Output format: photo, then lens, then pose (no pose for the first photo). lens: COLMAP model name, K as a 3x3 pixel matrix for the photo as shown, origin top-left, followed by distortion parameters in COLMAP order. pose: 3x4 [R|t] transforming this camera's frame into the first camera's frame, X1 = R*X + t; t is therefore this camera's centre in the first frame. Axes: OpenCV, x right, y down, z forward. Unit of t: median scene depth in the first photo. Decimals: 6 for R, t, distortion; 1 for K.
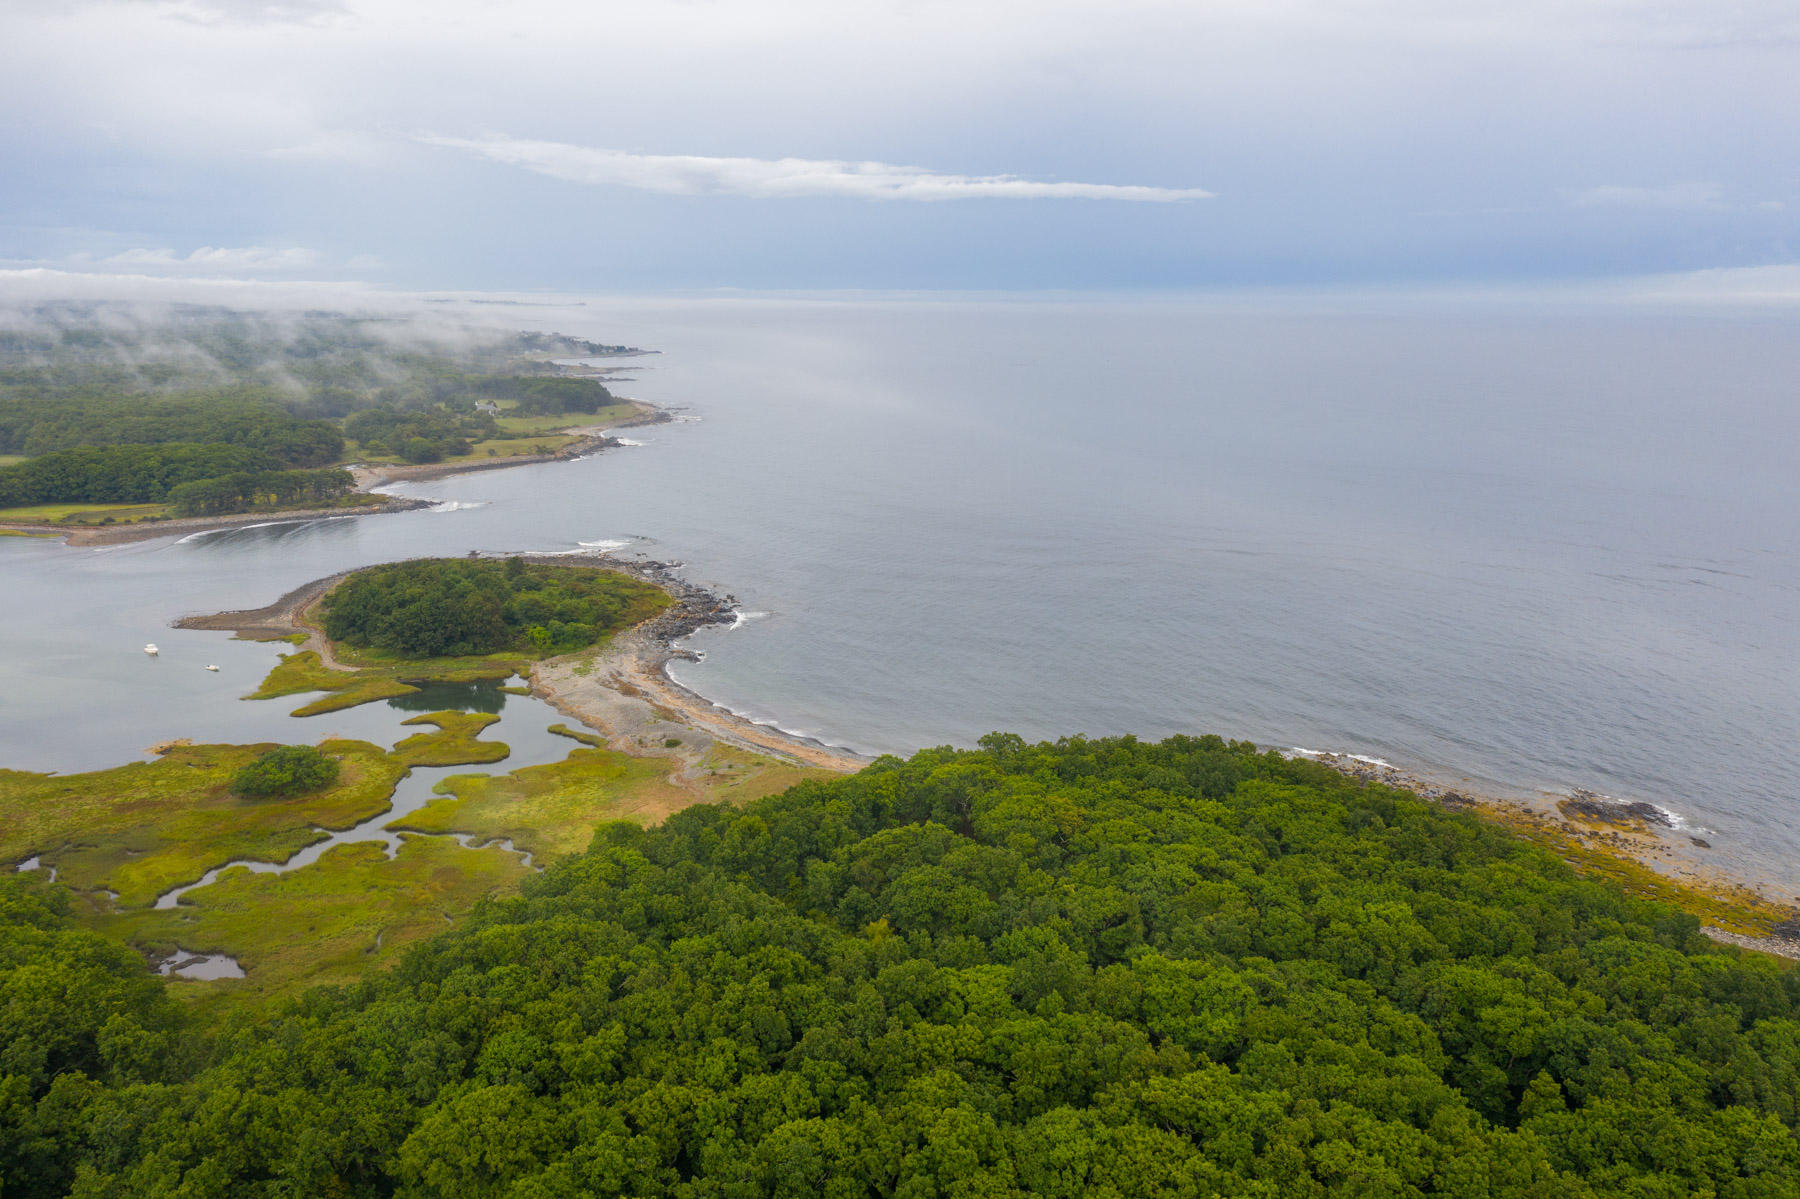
lens RADIAL K [[1430.6, 0, 895.1], [0, 1430.6, 600.3], [0, 0, 1]] dist [-0.010624, 0.008087]
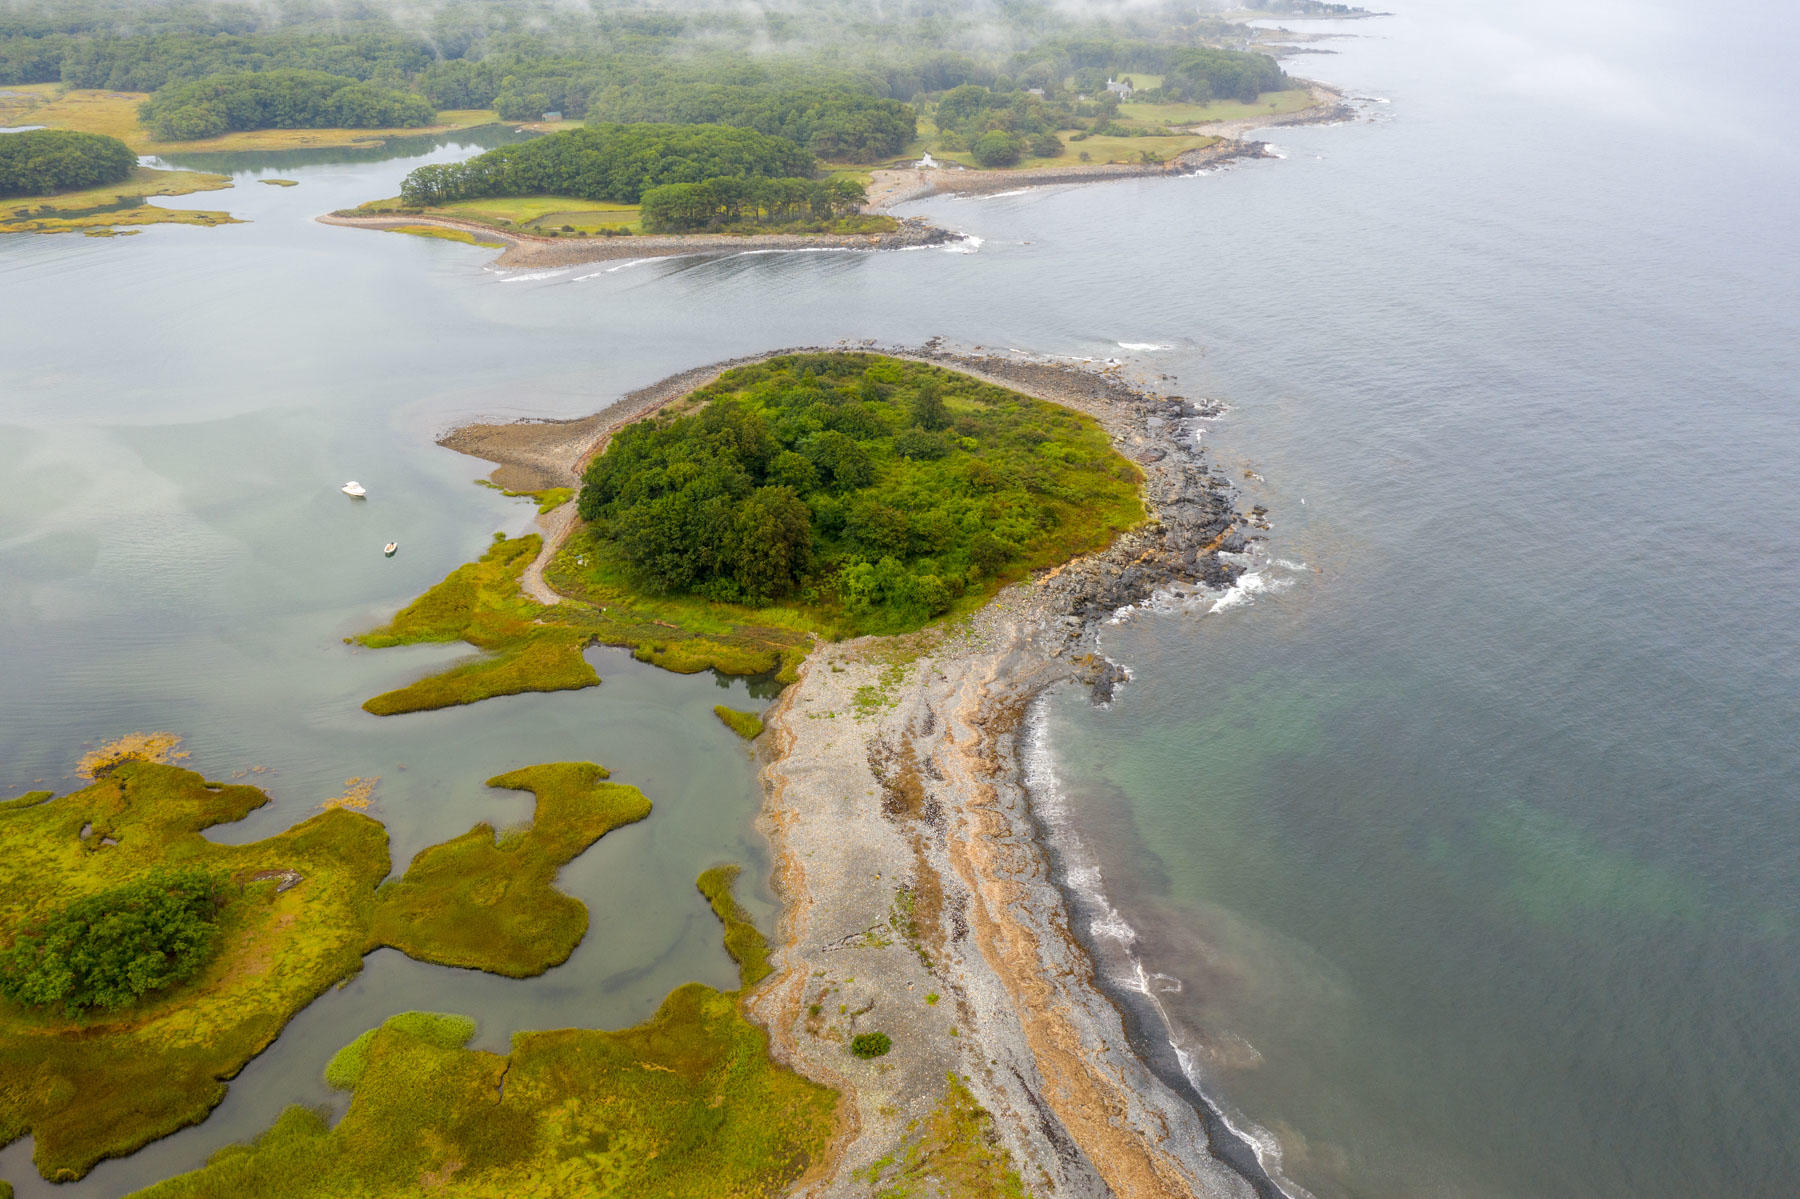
lens RADIAL K [[1430.6, 0, 900.8], [0, 1430.6, 592.8], [0, 0, 1]] dist [-0.010624, 0.008087]
pose [[0.883247, 0.203968, -0.422223, 0.004568], [-0.107069, 0.964377, 0.241896, -0.070252], [0.456521, -0.168447, 0.873621, 0.323939]]
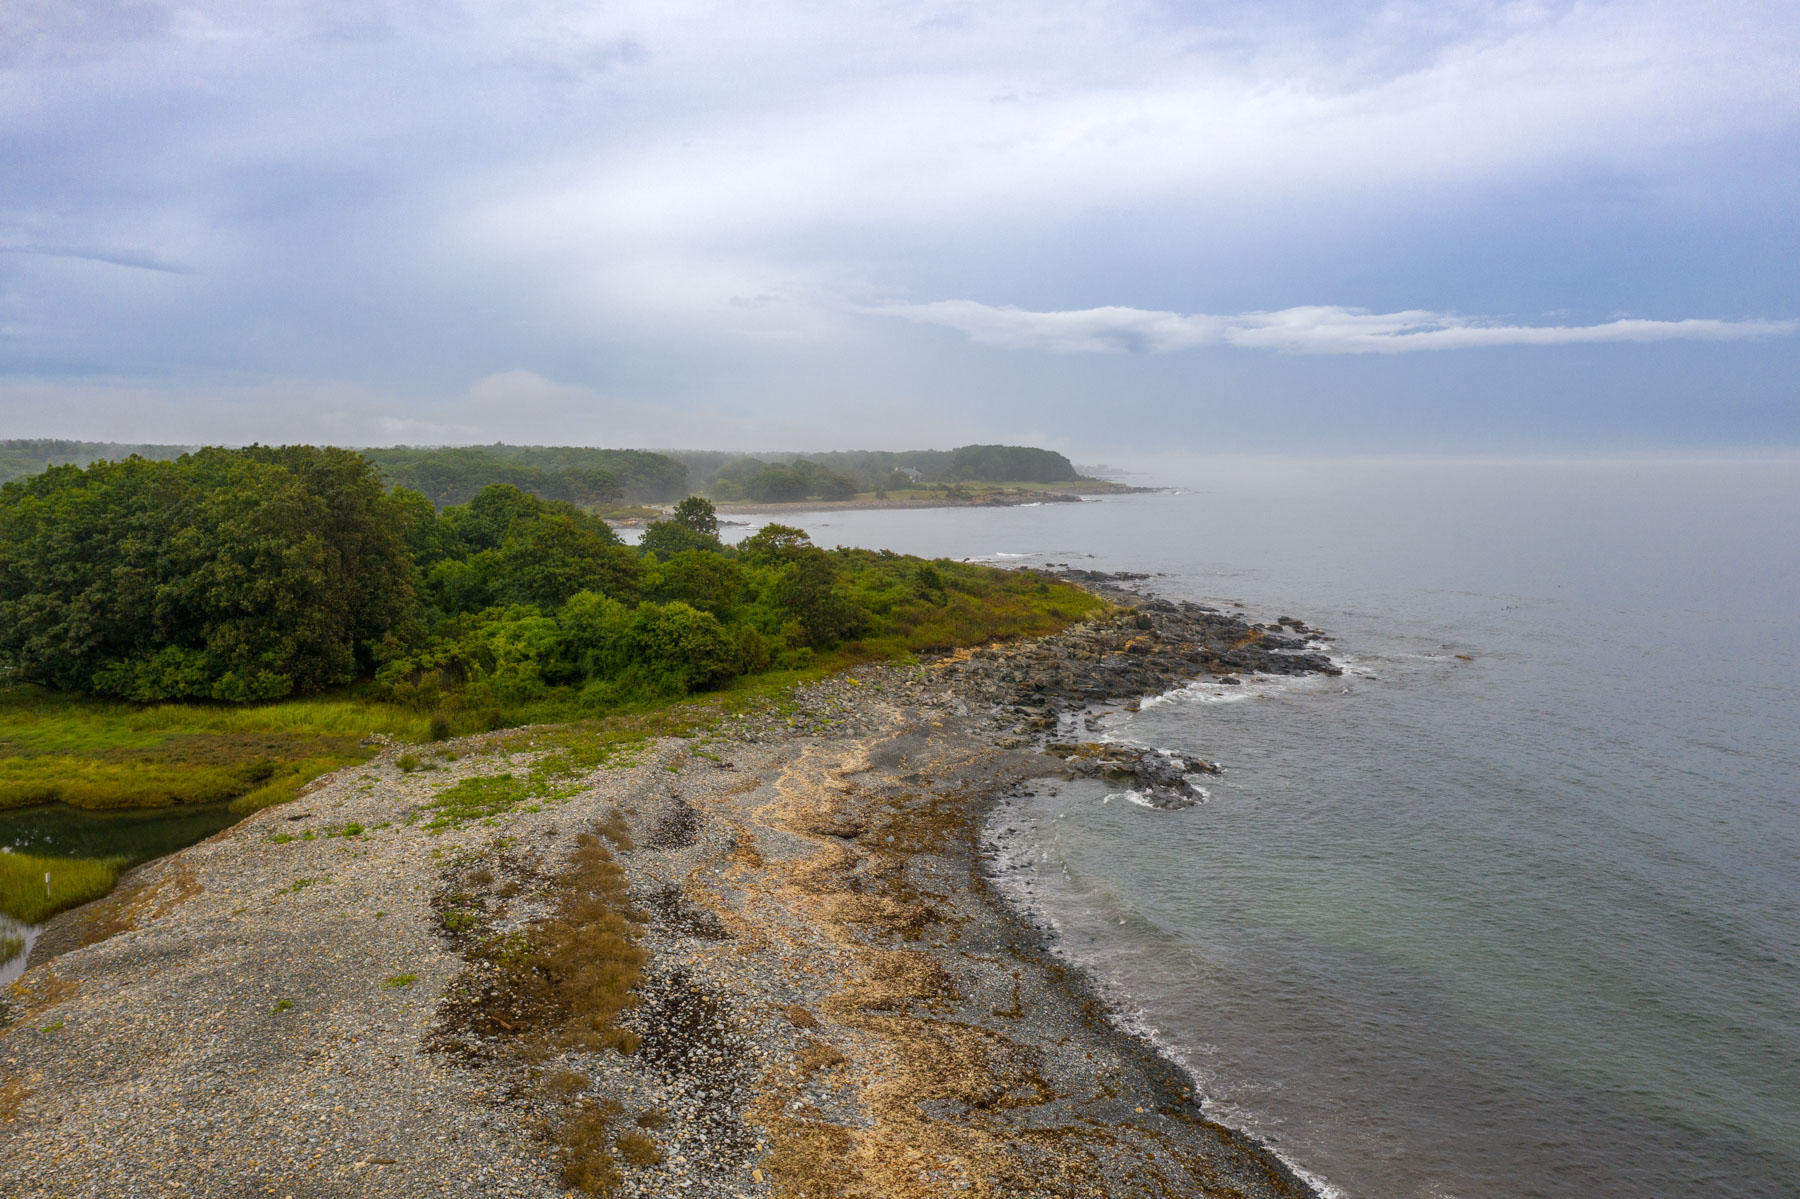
lens RADIAL K [[1430.6, 0, 905.8], [0, 1430.6, 607.4], [0, 0, 1]] dist [-0.010624, 0.008087]
pose [[0.945657, 0.023638, -0.324307, -0.069850], [-0.060992, 0.992547, -0.105505, 0.024898], [0.319396, 0.119552, 0.940050, 0.505082]]
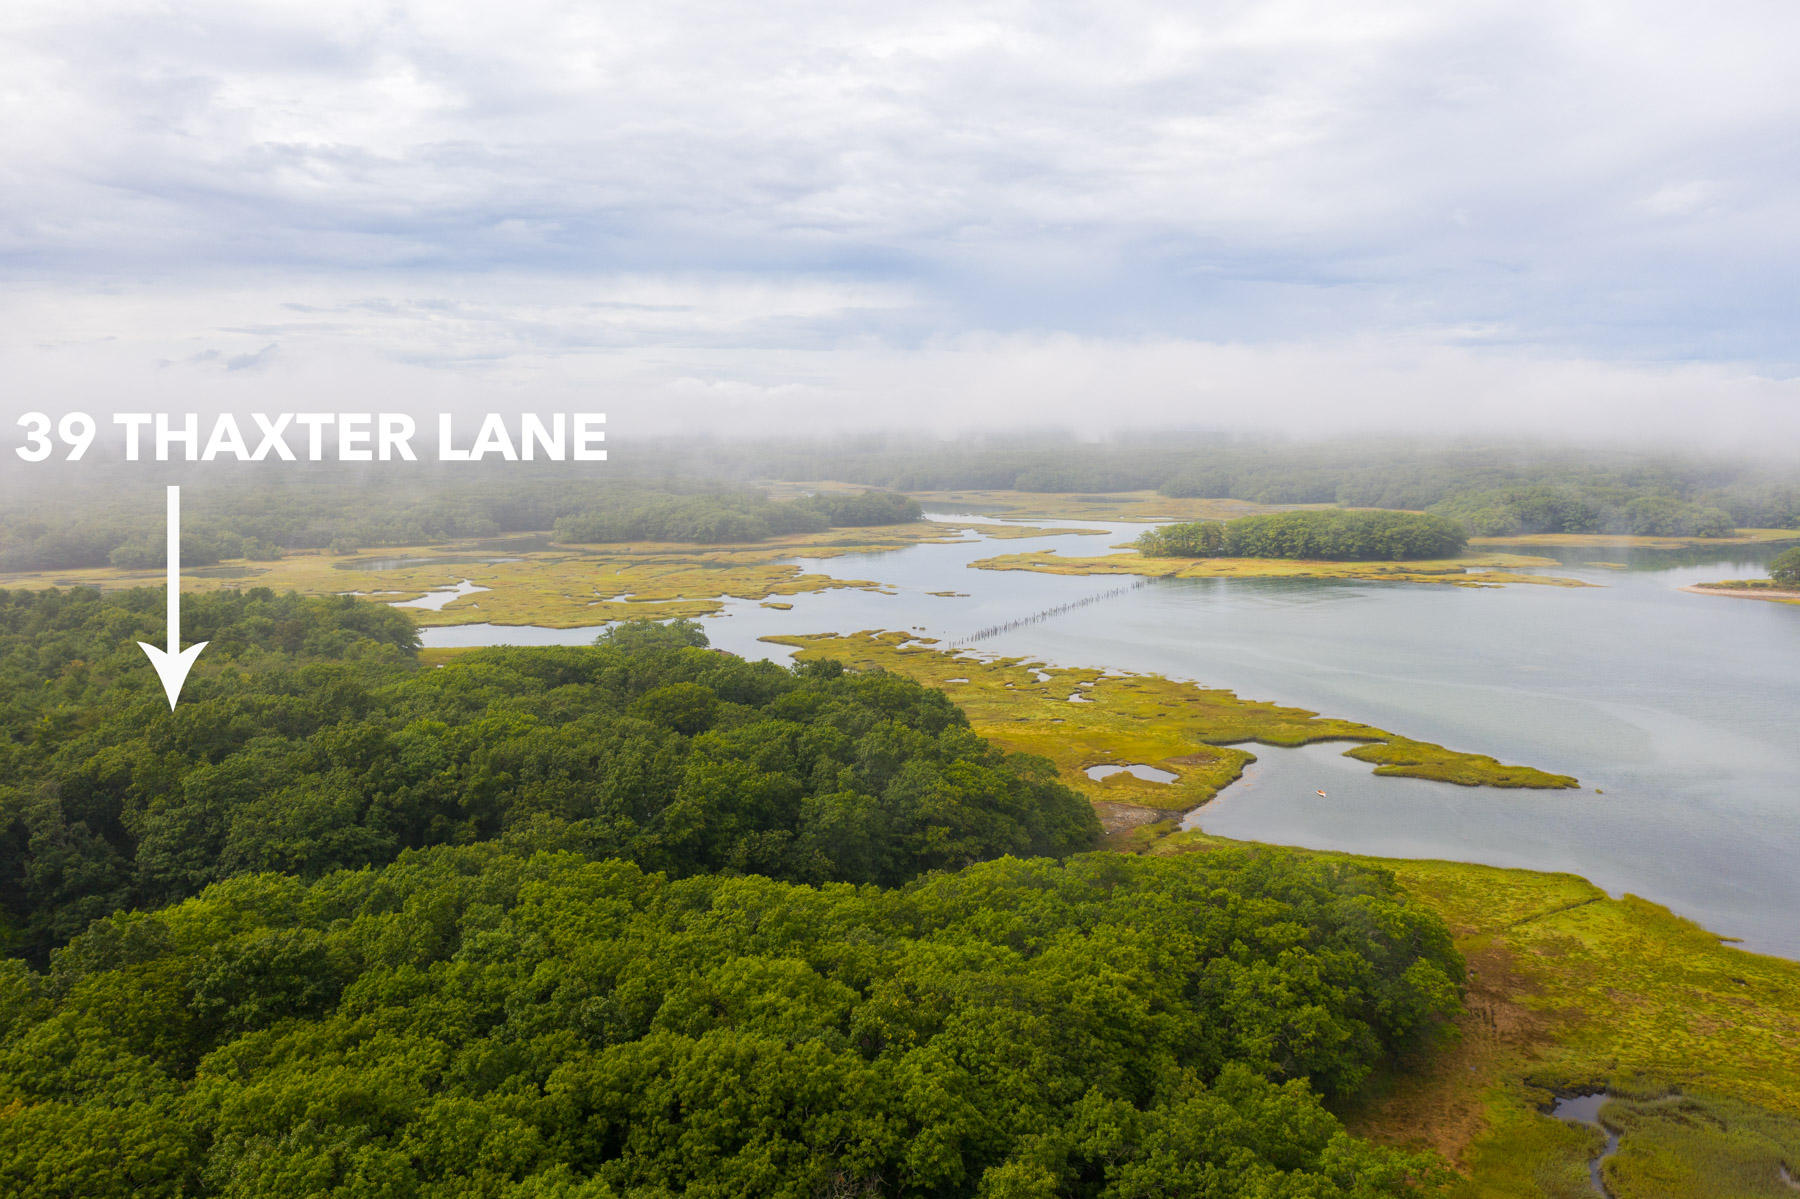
lens RADIAL K [[1430.6, 0, 908.5], [0, 1430.6, 599.0], [0, 0, 1]] dist [-0.010624, 0.008087]
pose [[0.367524, 0.100246, -0.924595, -0.102871], [-0.186798, 0.981870, 0.032204, 0.016473], [0.911061, 0.160877, 0.379587, 0.231283]]
